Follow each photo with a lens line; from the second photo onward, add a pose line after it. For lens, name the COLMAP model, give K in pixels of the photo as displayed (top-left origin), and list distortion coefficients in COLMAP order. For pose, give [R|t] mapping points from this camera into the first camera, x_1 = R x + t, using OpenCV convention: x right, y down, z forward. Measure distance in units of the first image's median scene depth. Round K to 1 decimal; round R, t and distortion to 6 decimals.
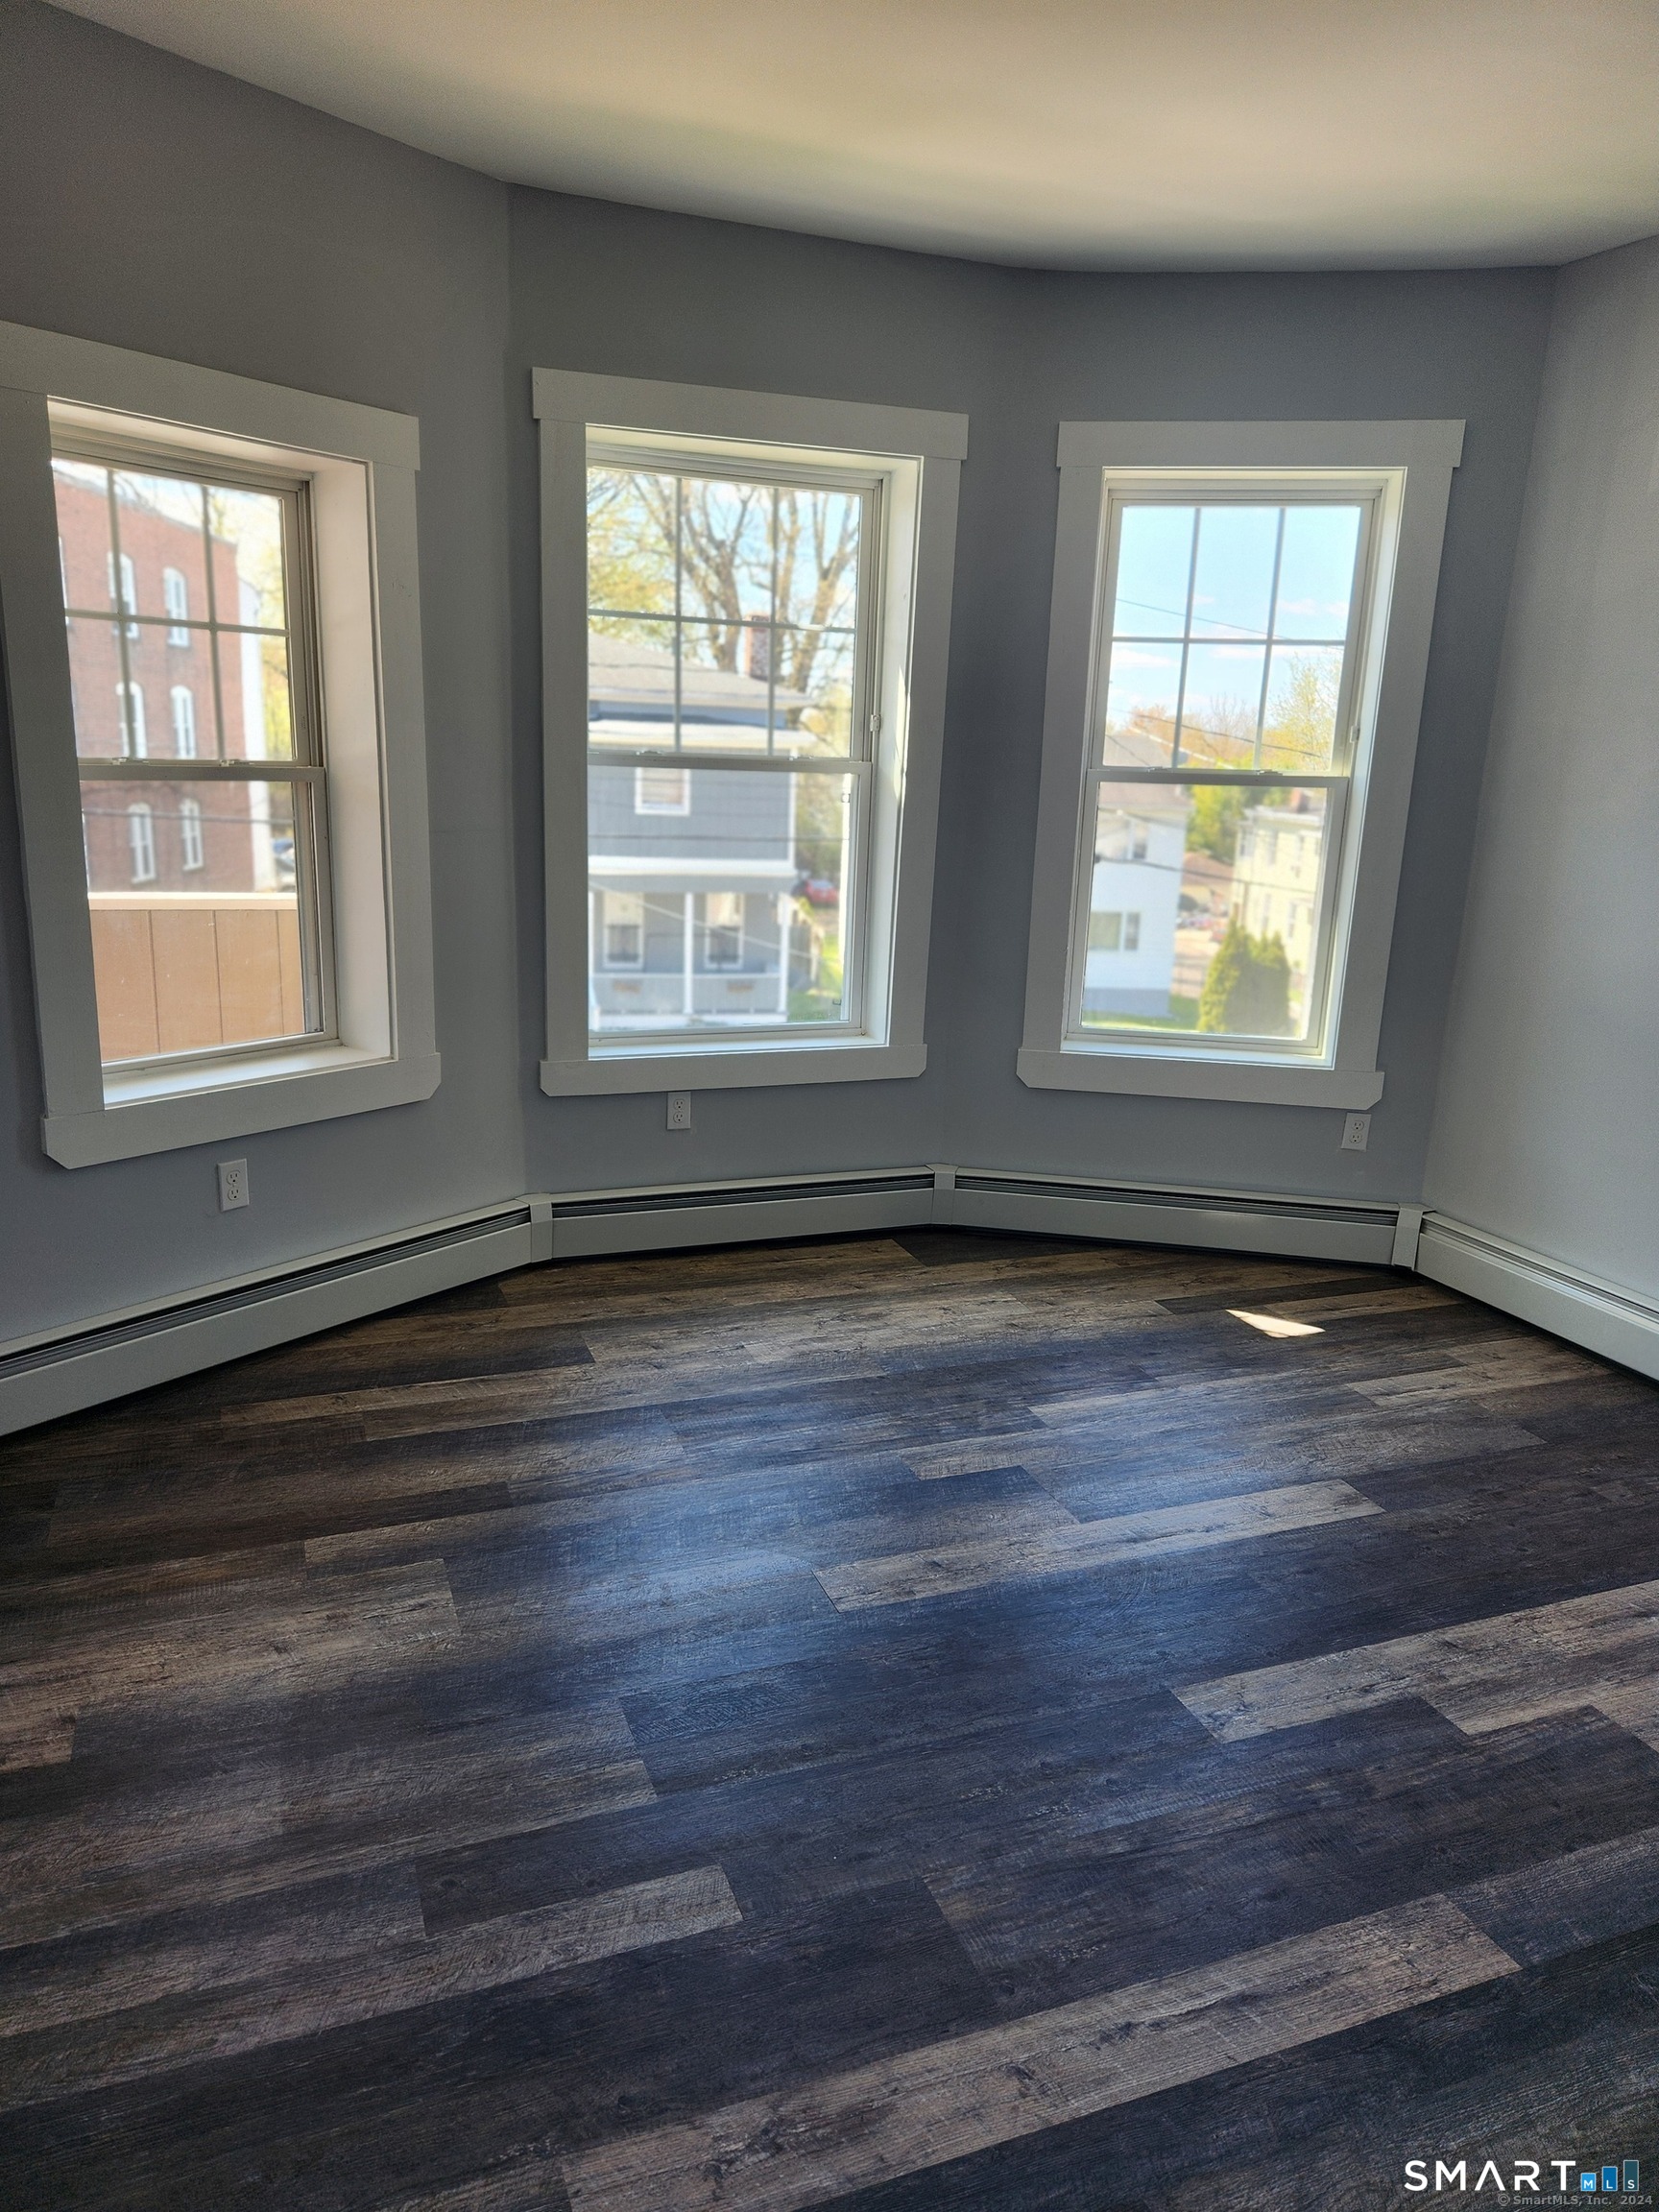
lens RADIAL K [[1485.3, 0, 829.5], [0, 1485.3, 1106.0], [0, 0, 1]] dist [0.065463, -0.052552]
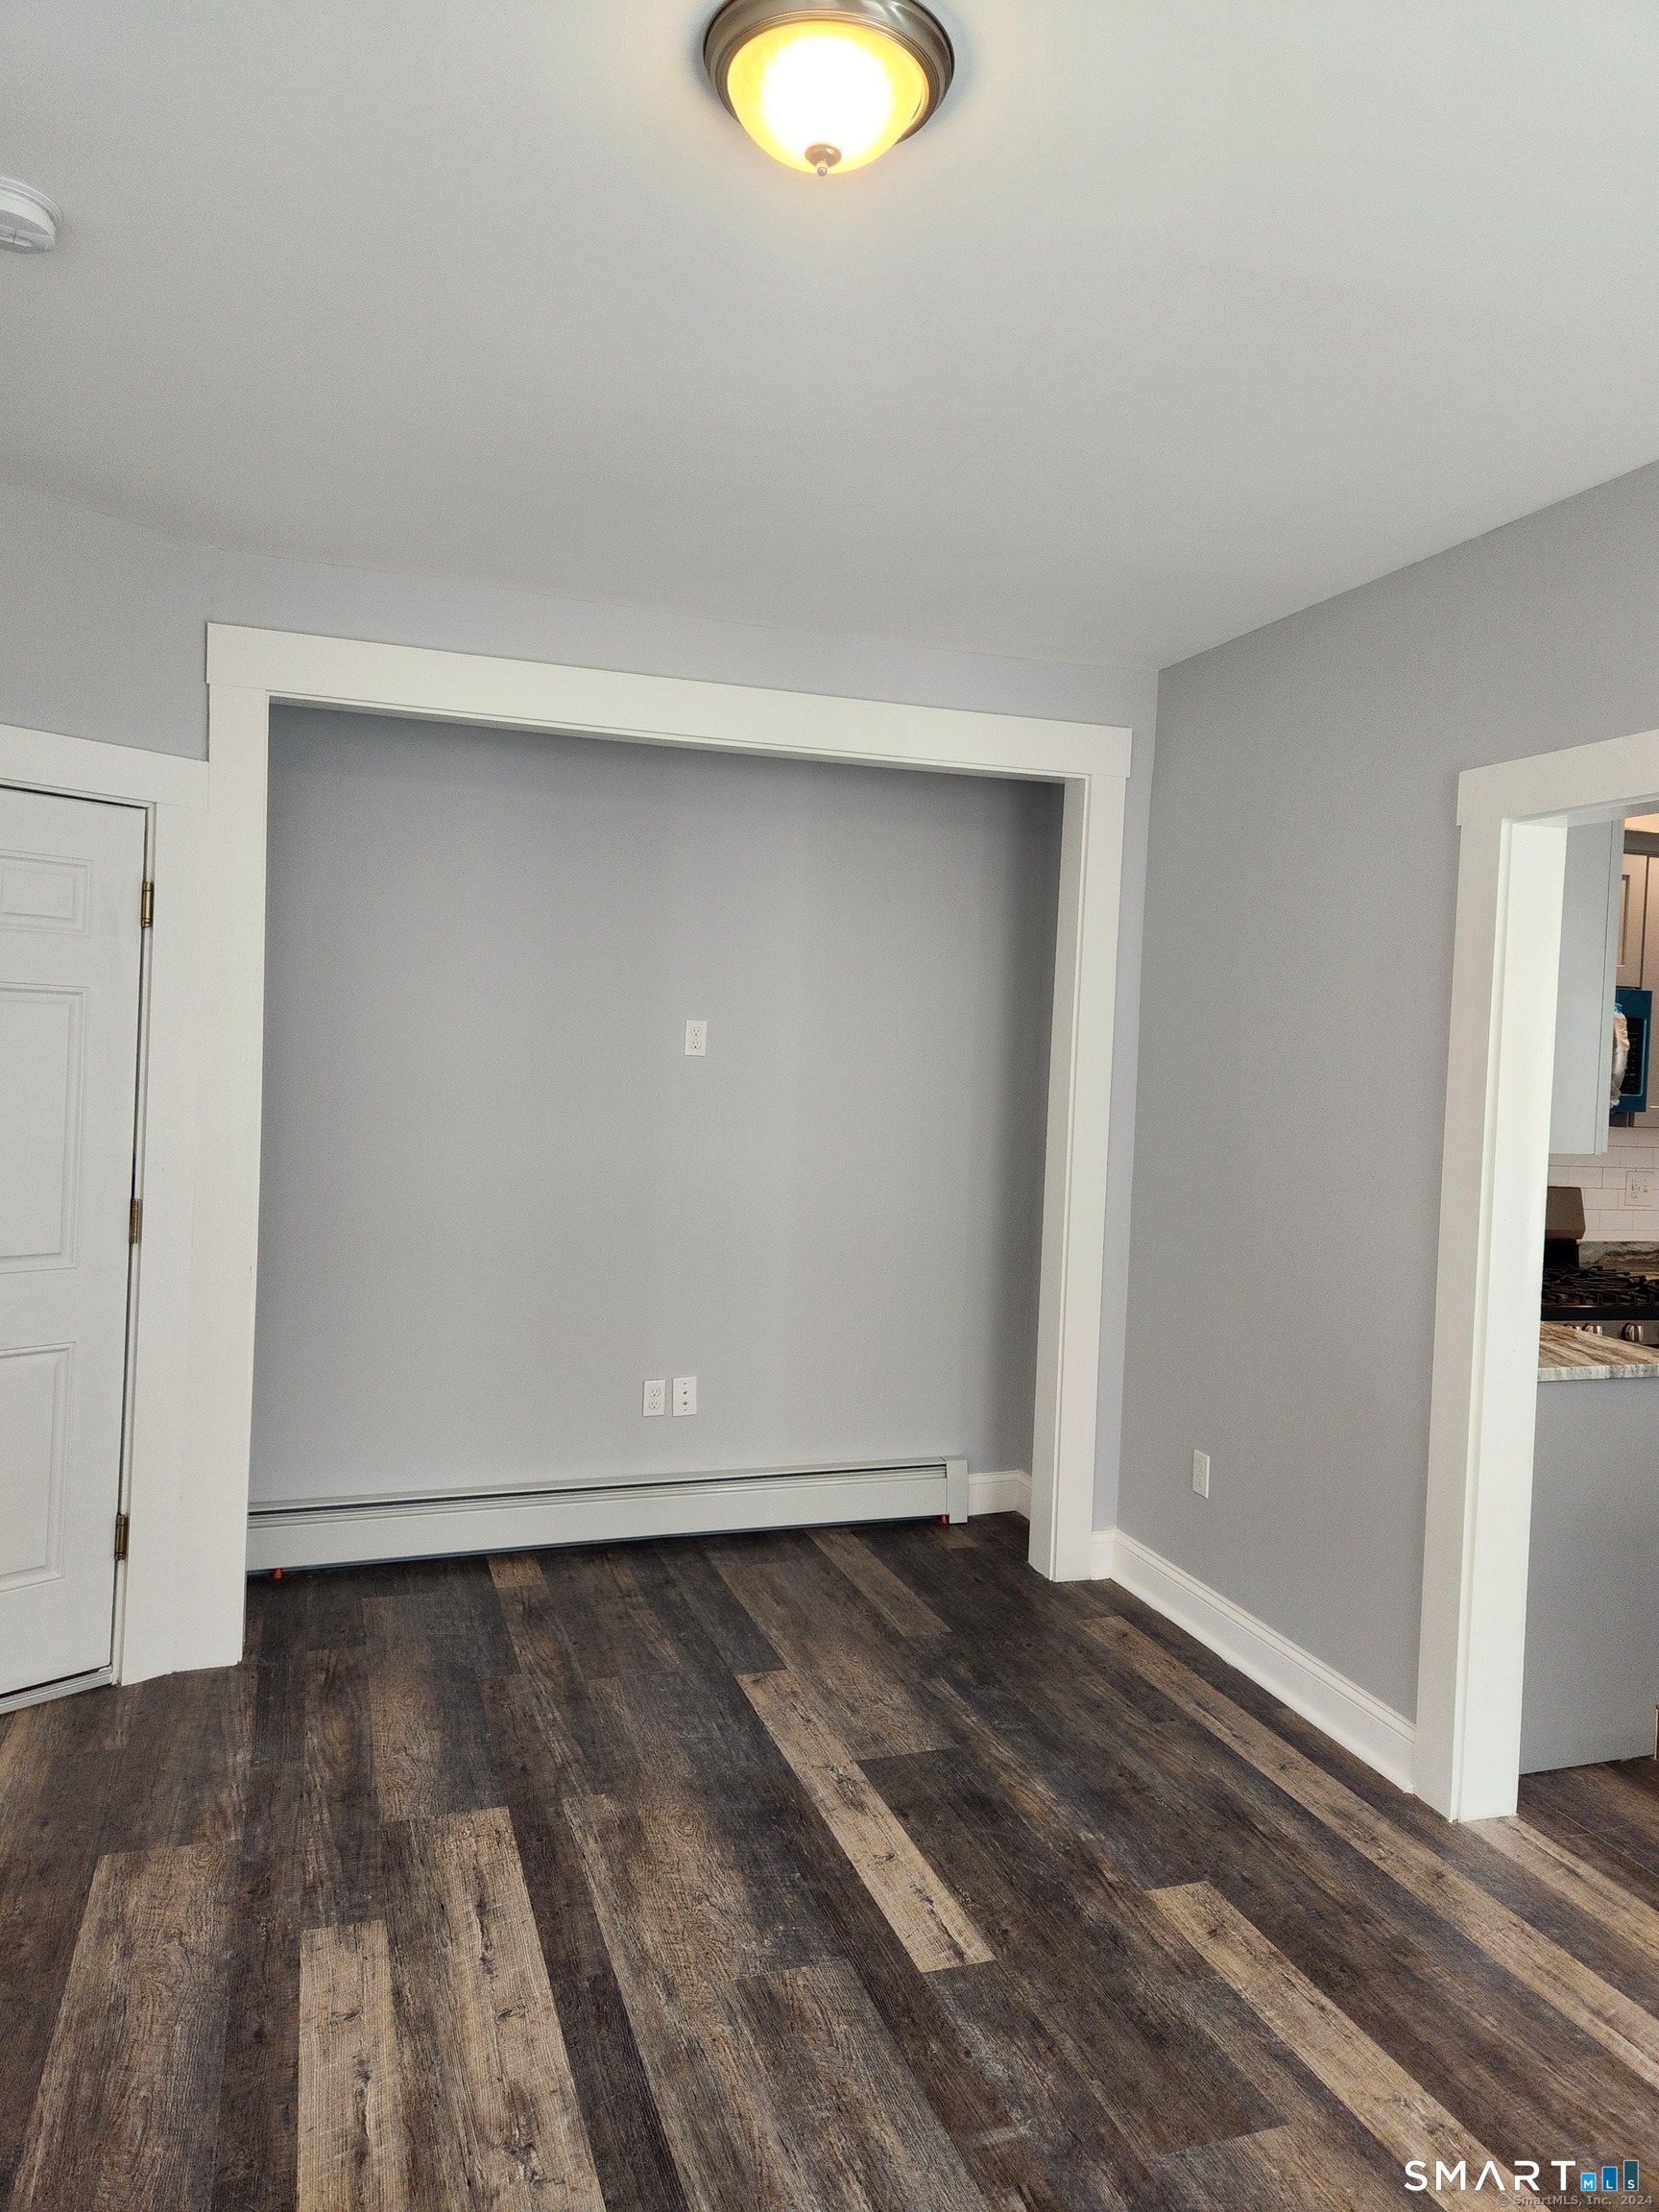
lens RADIAL K [[1485.3, 0, 829.5], [0, 1485.3, 1106.0], [0, 0, 1]] dist [0.065463, -0.052552]
pose [[0.044405, -0.080211, 0.995788, -1.226354], [0.190817, 0.979101, 0.070358, -0.224681], [-0.980621, 0.186889, 0.058782, 0.495939]]
